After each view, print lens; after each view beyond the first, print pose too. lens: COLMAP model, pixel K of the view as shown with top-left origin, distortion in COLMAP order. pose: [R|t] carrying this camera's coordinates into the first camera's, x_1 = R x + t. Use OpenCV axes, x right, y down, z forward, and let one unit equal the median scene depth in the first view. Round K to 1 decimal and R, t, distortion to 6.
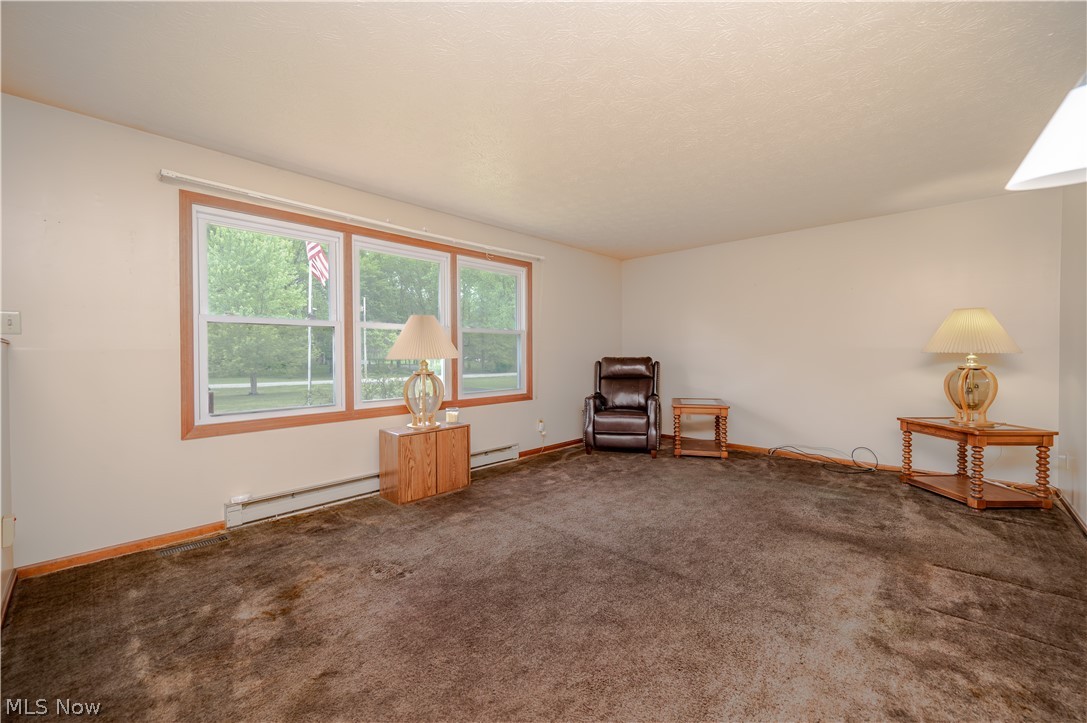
lens RADIAL K [[429.0, 0, 544.2], [0, 429.0, 360.3], [0, 0, 1]] dist [-0.001313, -0.000208]
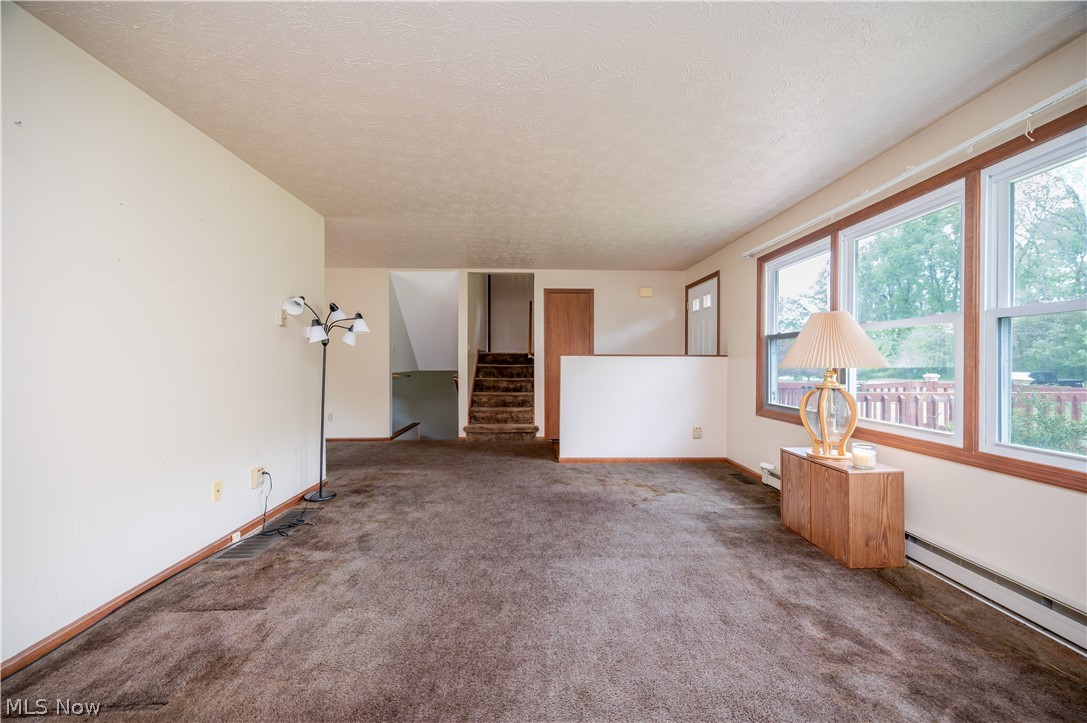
lens RADIAL K [[429.0, 0, 544.2], [0, 429.0, 360.3], [0, 0, 1]] dist [-0.001313, -0.000208]
pose [[-0.705445, 0.002536, -0.708760, 0.889916], [-0.004821, 0.999953, 0.008376, -0.024270], [0.708748, 0.009326, -0.705400, 1.686591]]
